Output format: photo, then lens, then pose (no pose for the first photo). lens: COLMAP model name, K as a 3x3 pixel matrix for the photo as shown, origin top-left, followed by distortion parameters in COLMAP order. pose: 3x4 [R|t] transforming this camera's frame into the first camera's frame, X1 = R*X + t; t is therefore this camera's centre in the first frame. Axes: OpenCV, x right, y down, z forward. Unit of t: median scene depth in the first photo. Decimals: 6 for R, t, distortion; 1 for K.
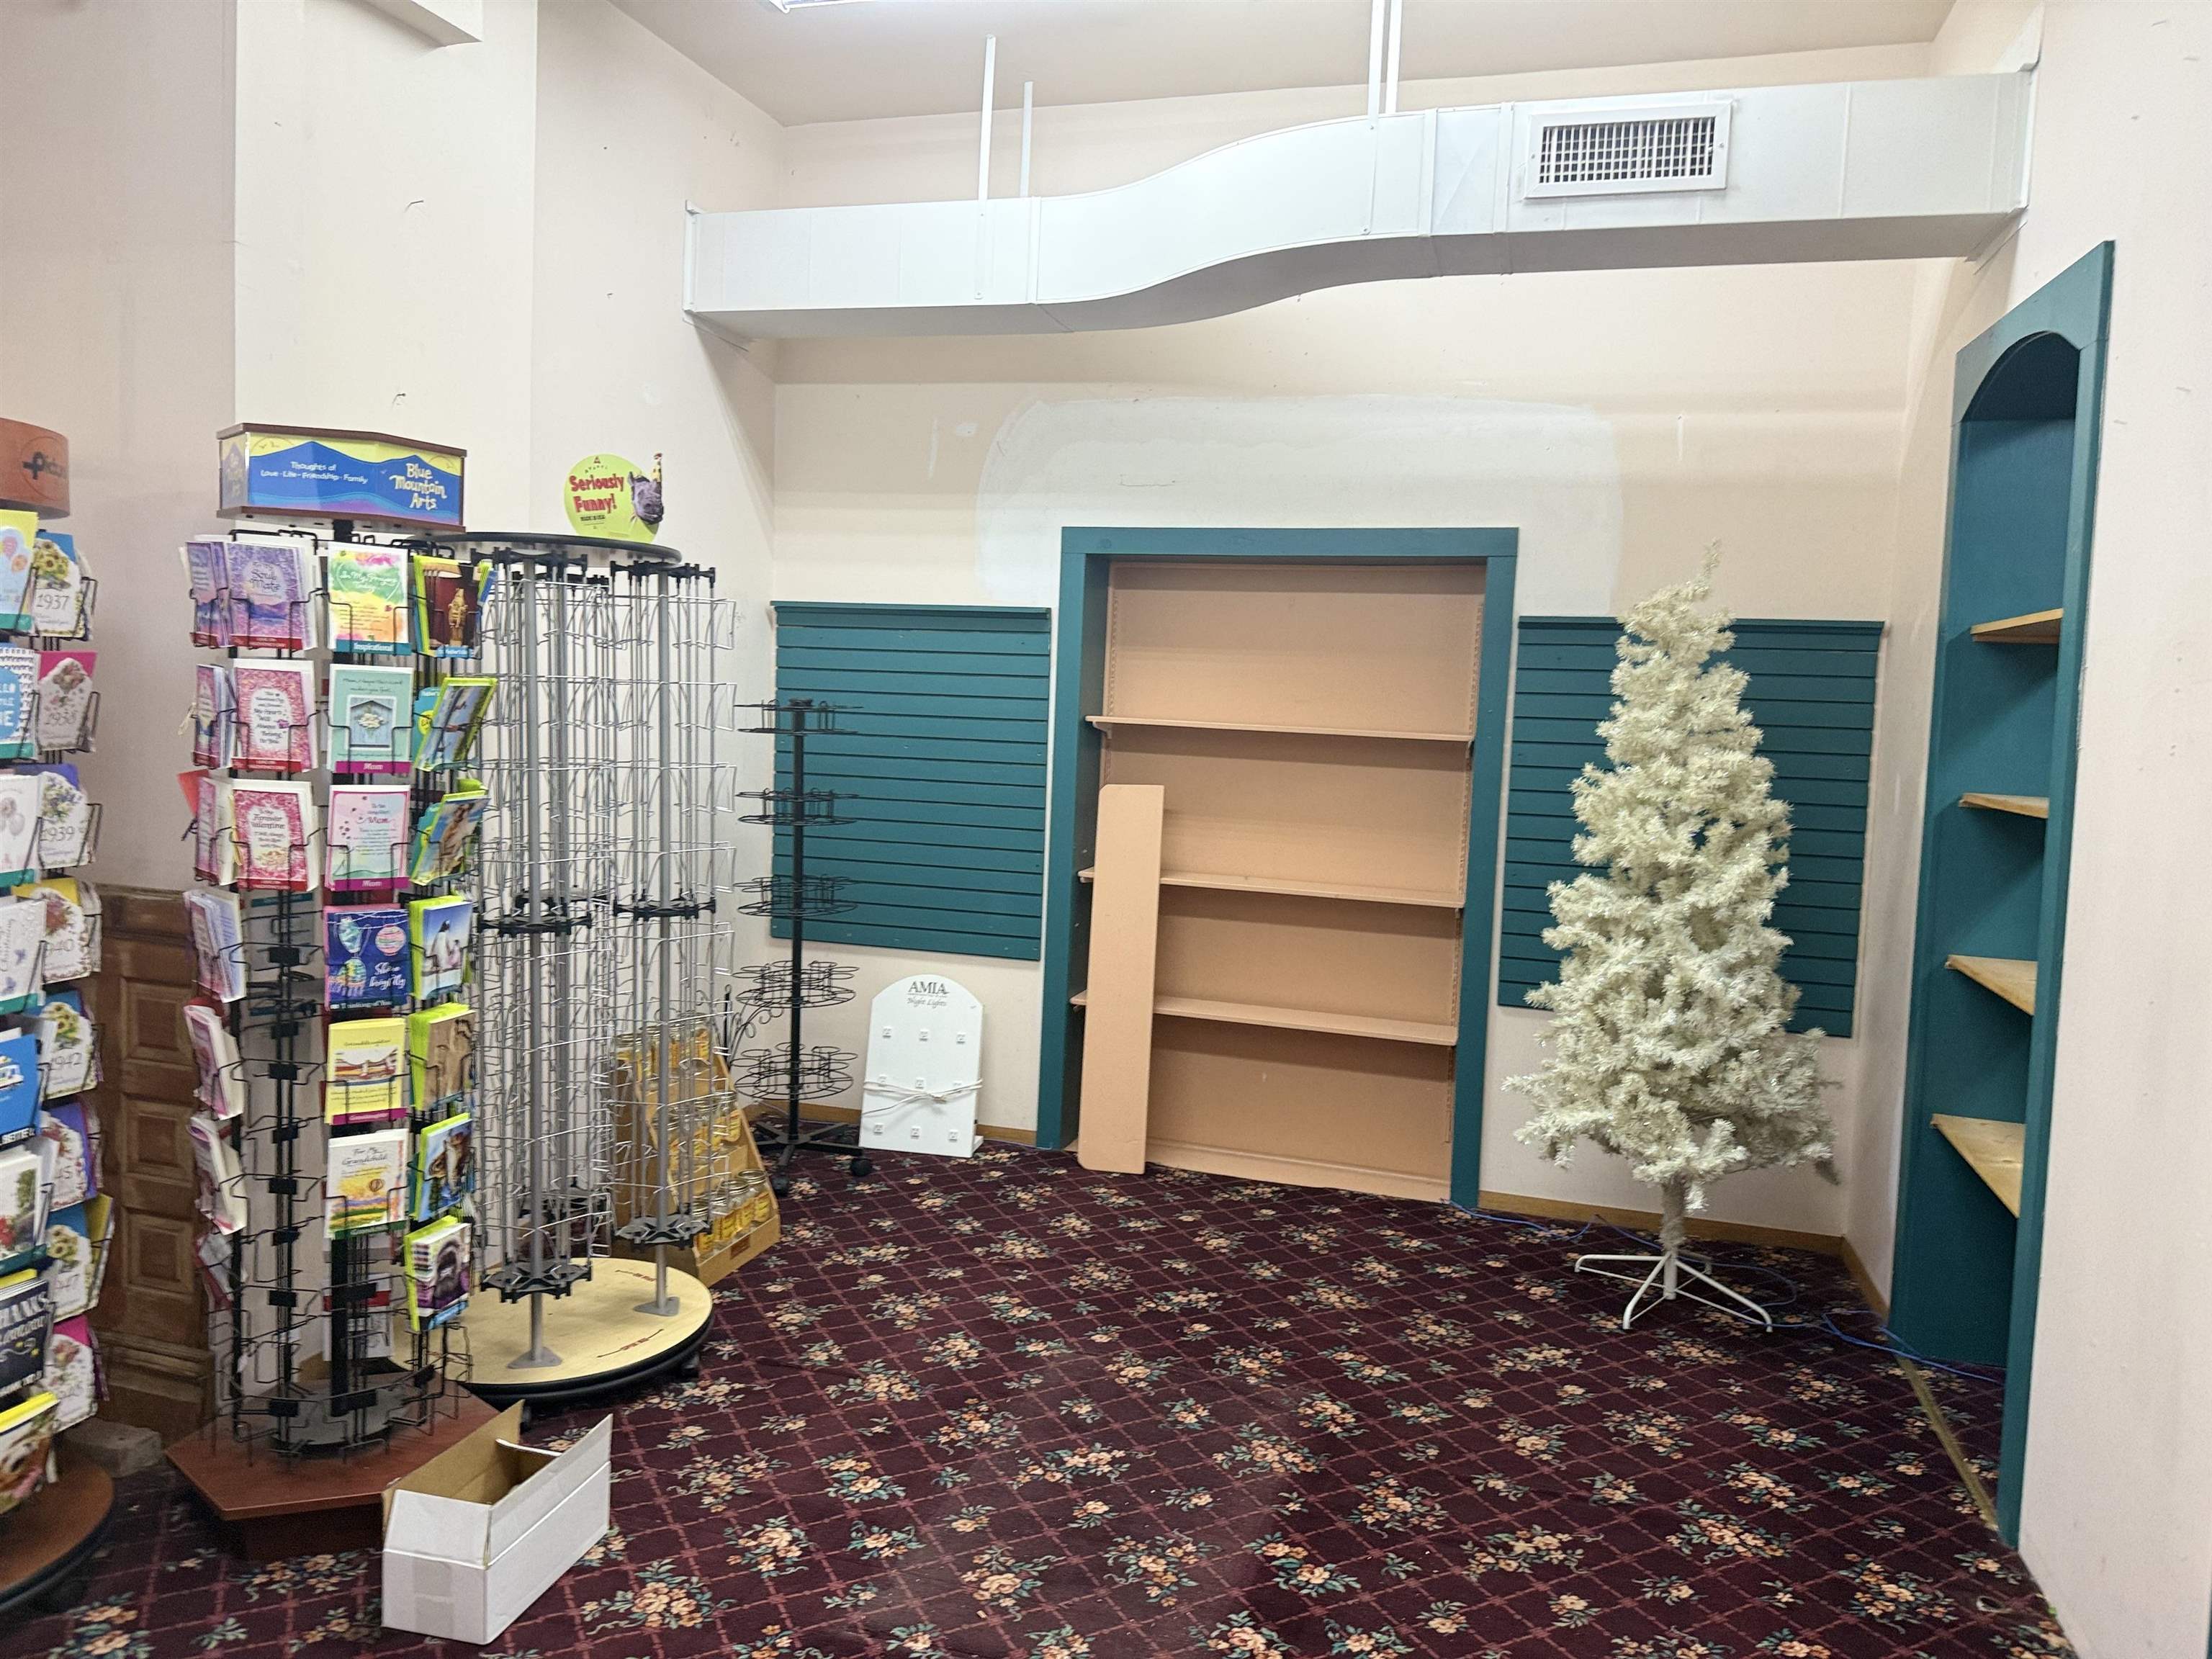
lens RADIAL K [[1550.0, 0, 1075.9], [0, 1550.0, 812.3], [0, 0, 1]] dist [0.159832, -0.231367]
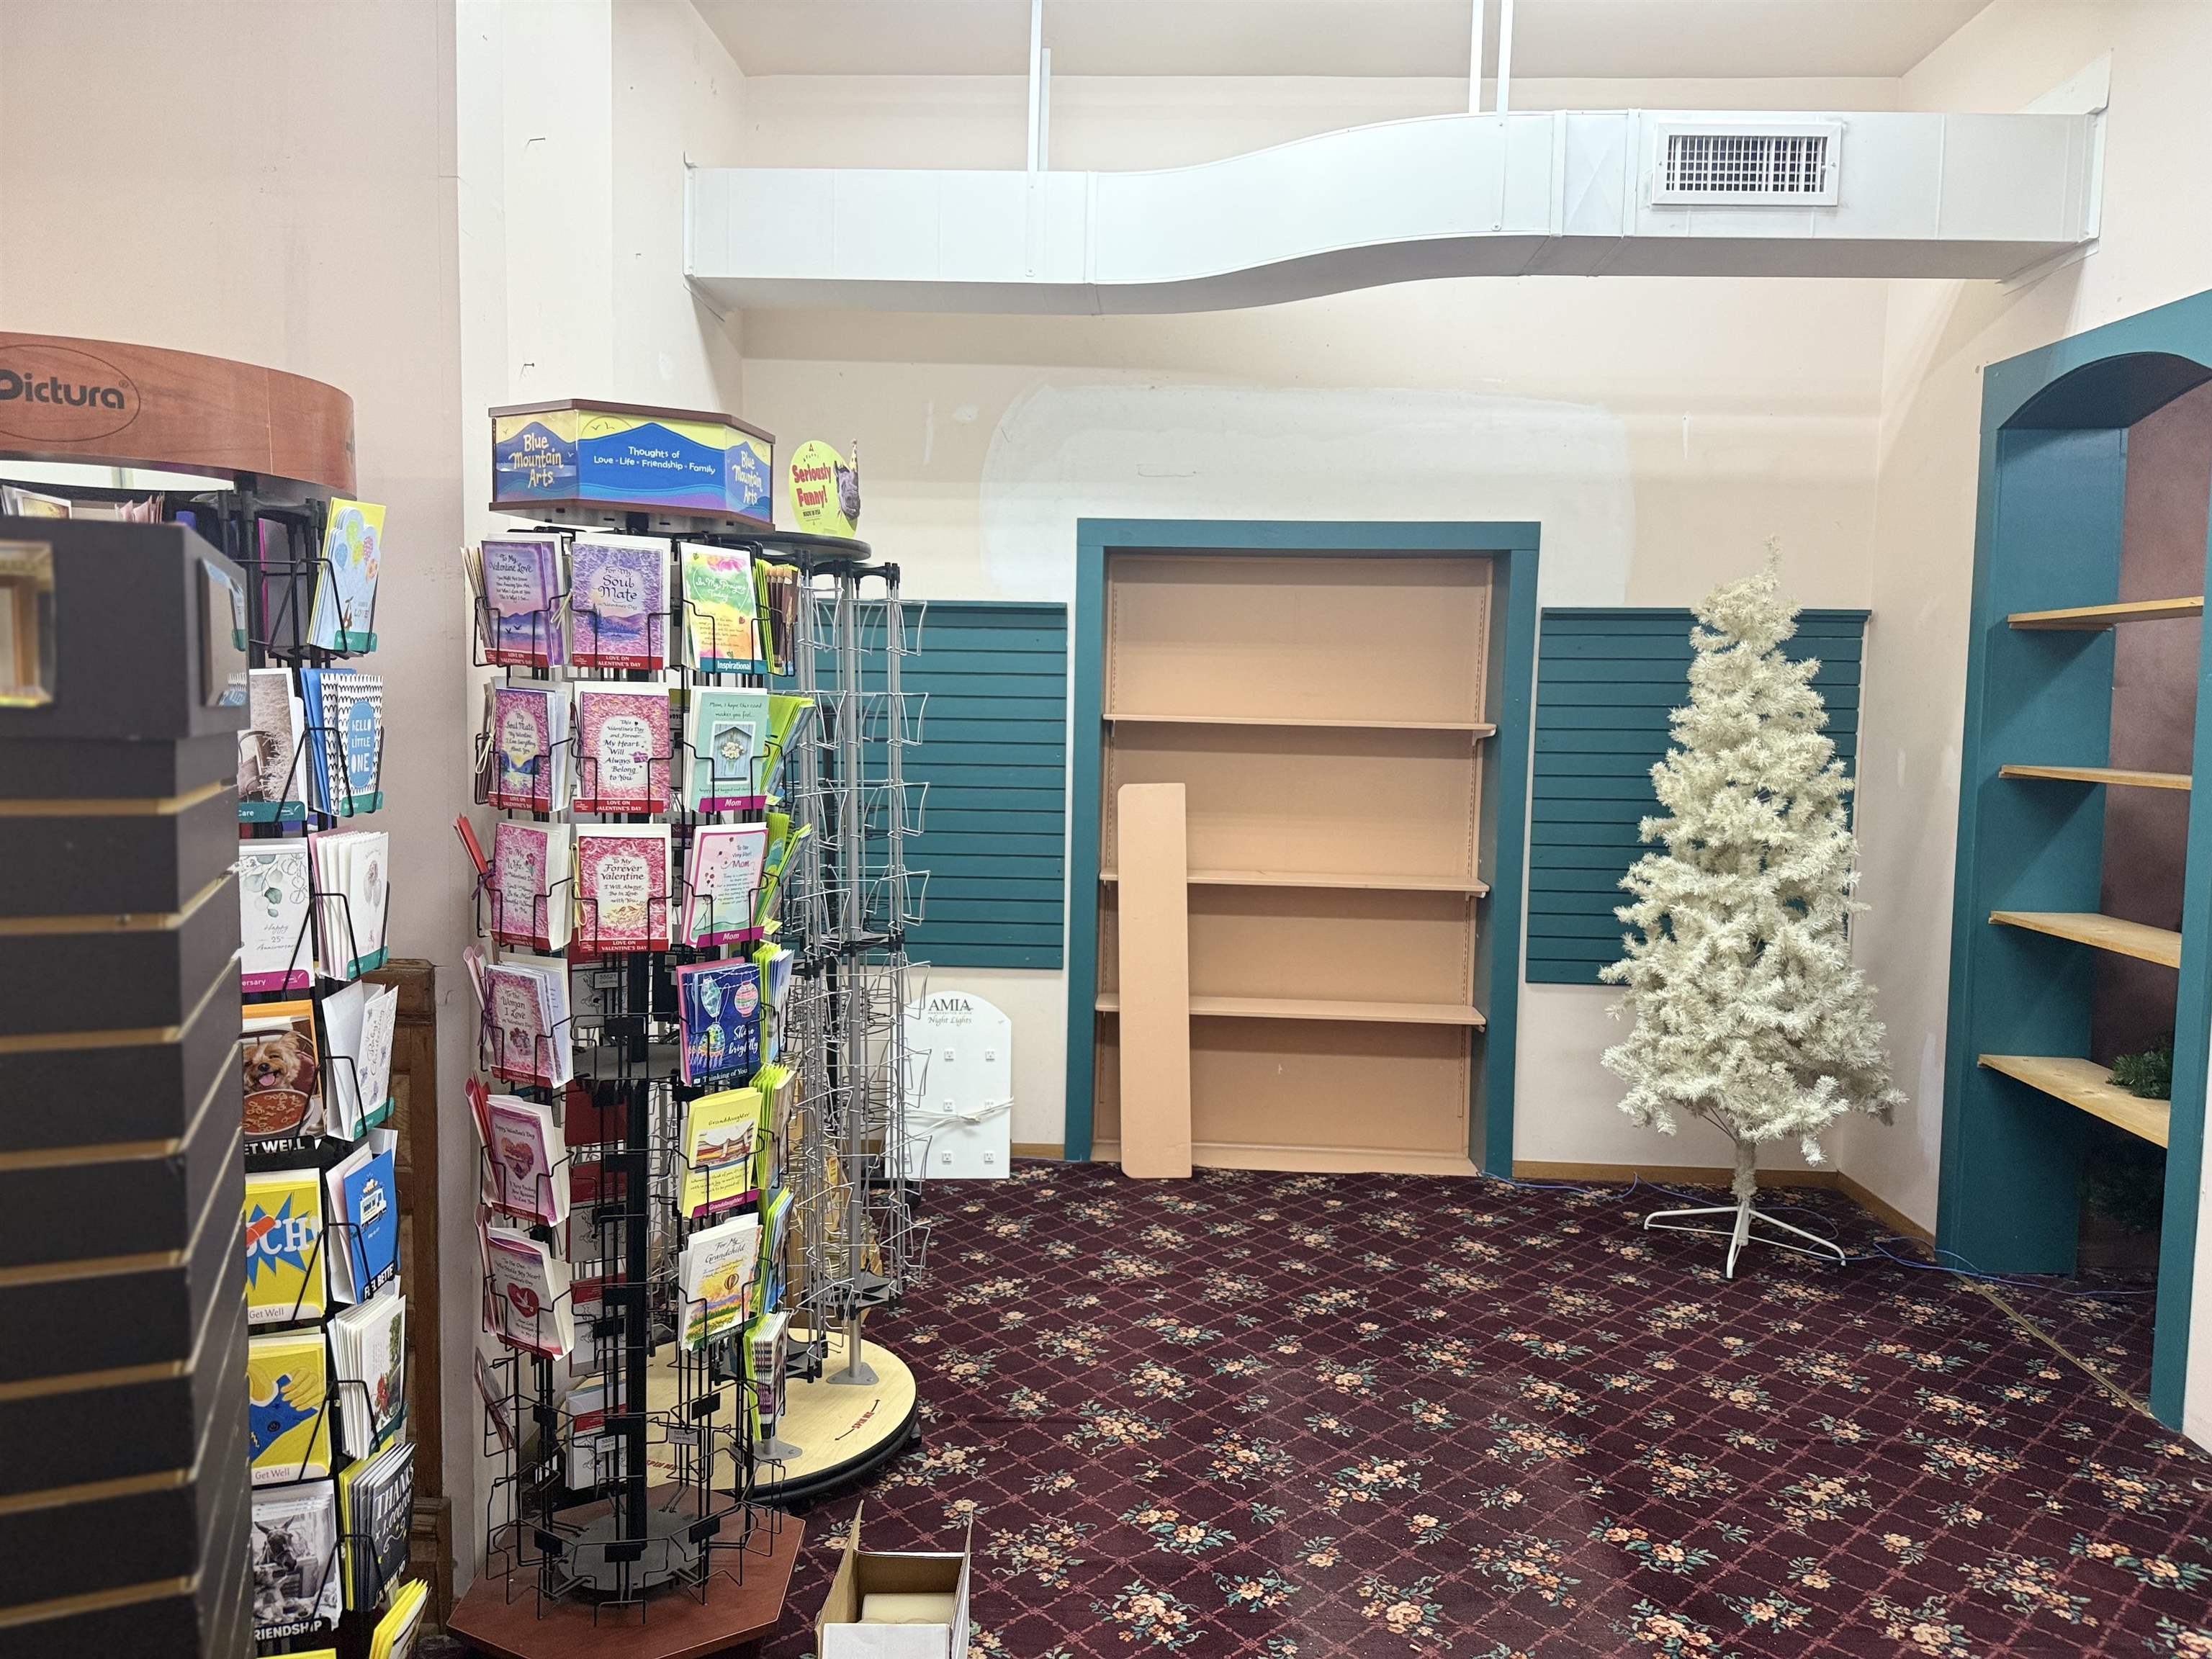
lens RADIAL K [[1544.3, 0, 1091.2], [0, 1544.3, 835.9], [0, 0, 1]] dist [0.087069, -0.133915]
pose [[0.969394, -0.045006, 0.241351, -0.306014], [0.039160, 0.998813, 0.028967, -0.018373], [-0.242368, -0.018629, 0.970006, 0.086445]]
